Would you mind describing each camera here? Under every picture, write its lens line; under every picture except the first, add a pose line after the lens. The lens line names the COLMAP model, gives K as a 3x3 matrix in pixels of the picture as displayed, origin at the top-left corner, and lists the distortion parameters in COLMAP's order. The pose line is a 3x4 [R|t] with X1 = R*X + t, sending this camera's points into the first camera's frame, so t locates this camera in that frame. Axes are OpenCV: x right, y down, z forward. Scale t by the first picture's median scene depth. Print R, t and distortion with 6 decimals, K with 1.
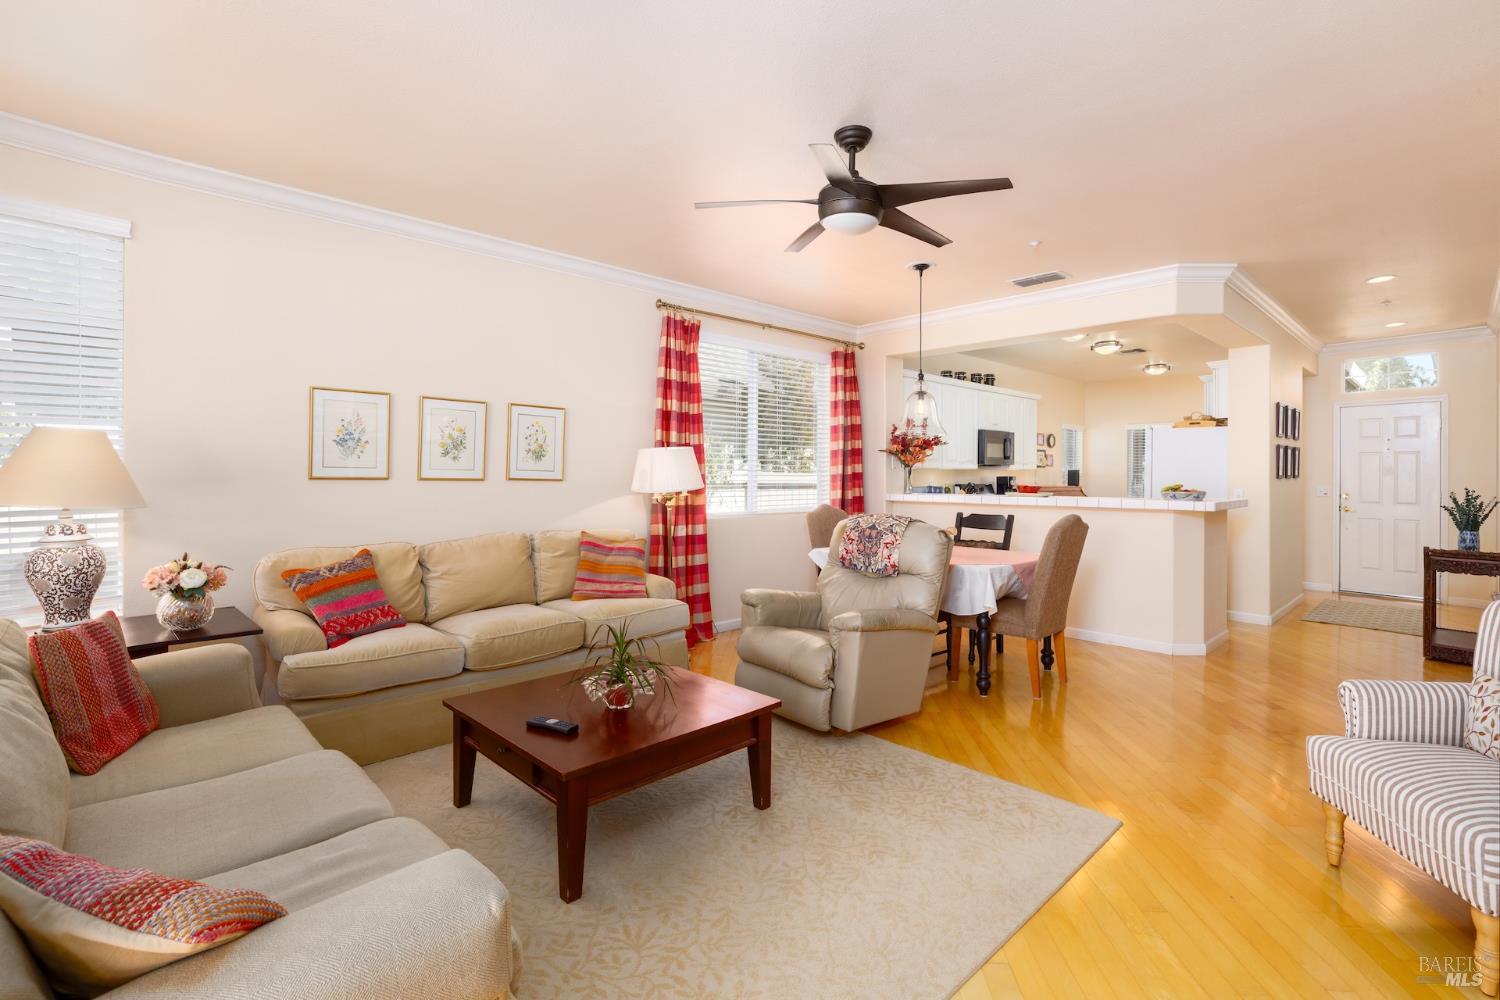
lens RADIAL K [[745.5, 0, 745.2], [0, 745.5, 475.2], [0, 0, 1]] dist [0.001985, -0.000077]
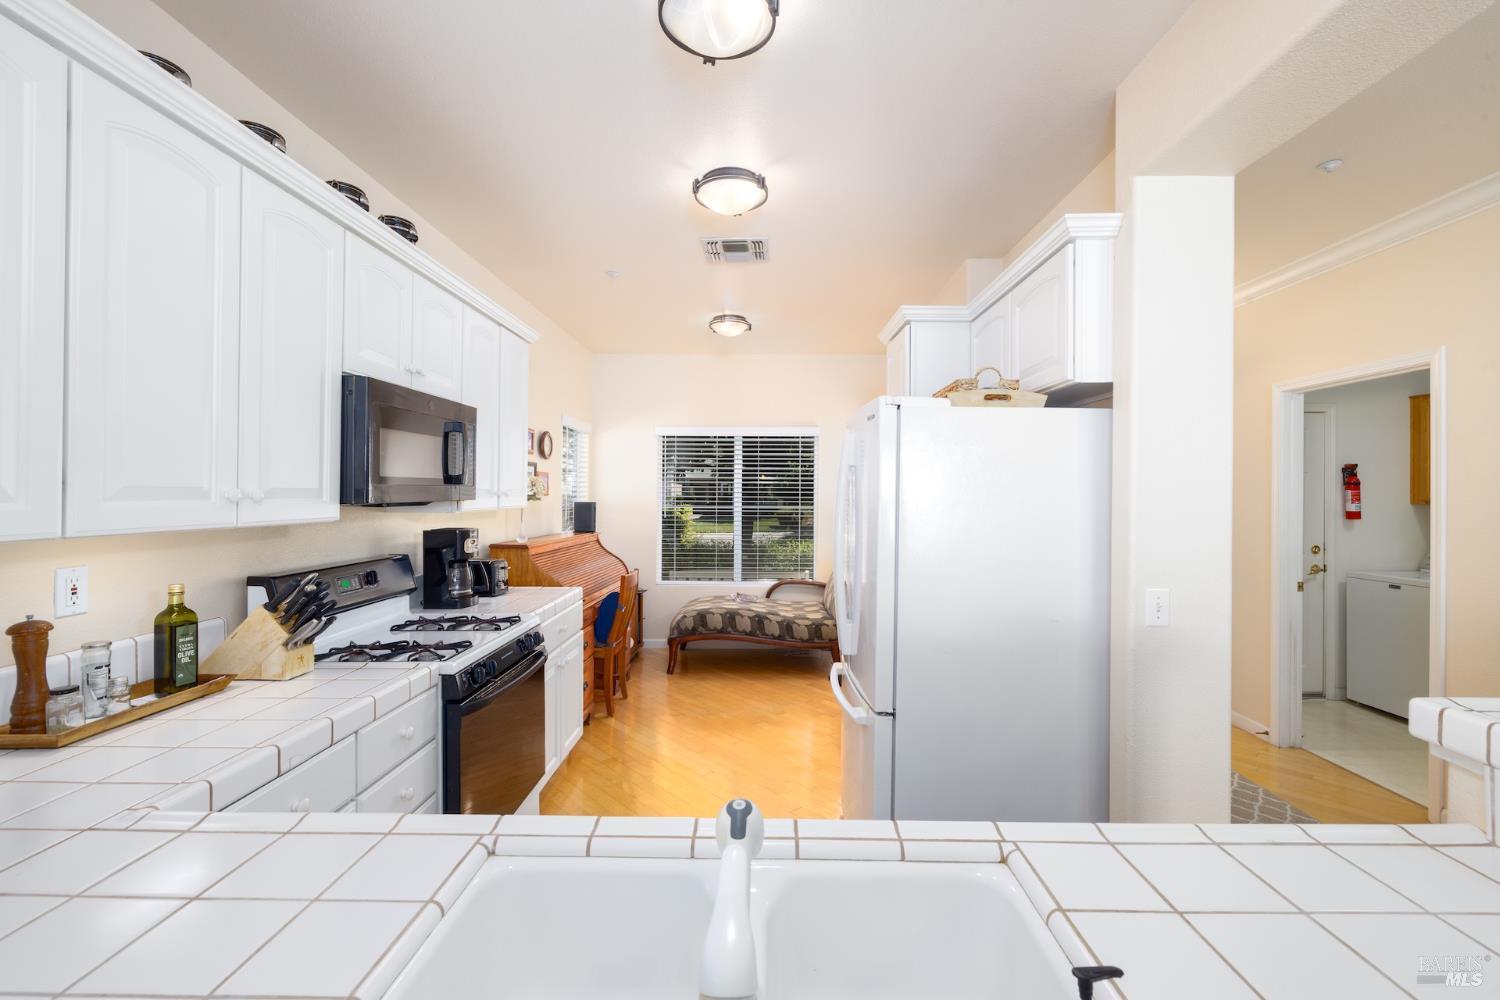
lens RADIAL K [[625.5, 0, 755.4], [0, 625.5, 494.2], [0, 0, 1]] dist [-0.001204, -0.000137]
pose [[0.704166, 0.000010, 0.710035, 0.295541], [-0.005438, 0.999971, 0.005379, -0.022621], [-0.710015, -0.007648, 0.704145, 0.845201]]
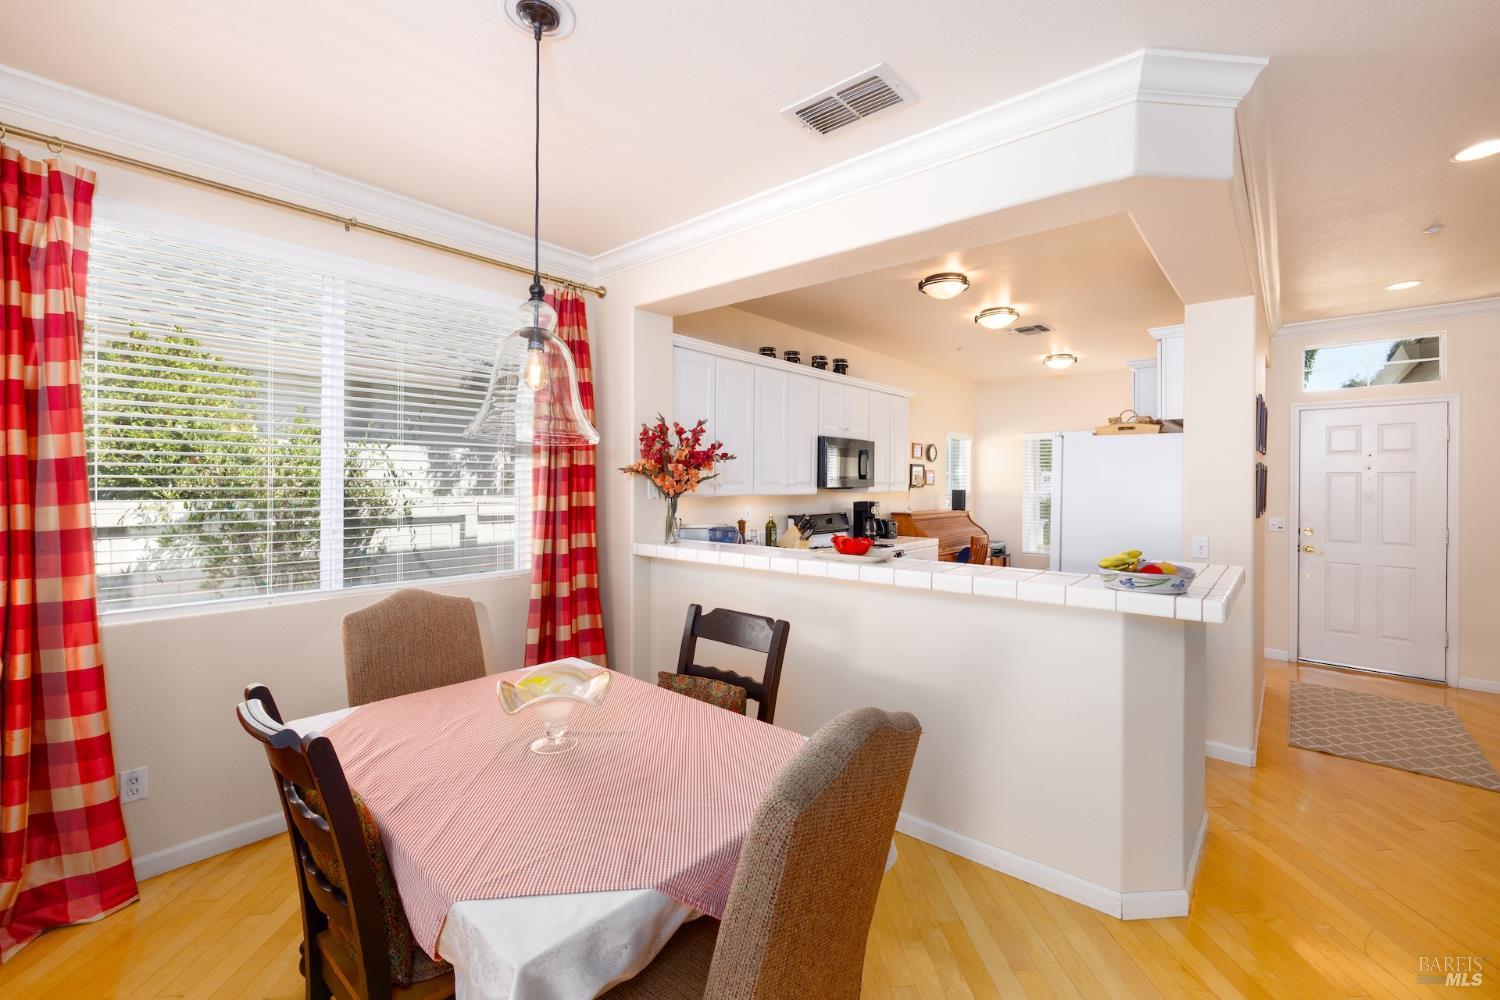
lens RADIAL K [[662.7, 0, 775.4], [0, 662.7, 476.2], [0, 0, 1]] dist [0.000674, 0.000189]
pose [[0.992911, 0.003190, 0.118814, 0.231511], [-0.002529, 0.999980, -0.005711, -0.024177], [-0.118830, 0.005370, 0.992900, 0.460960]]
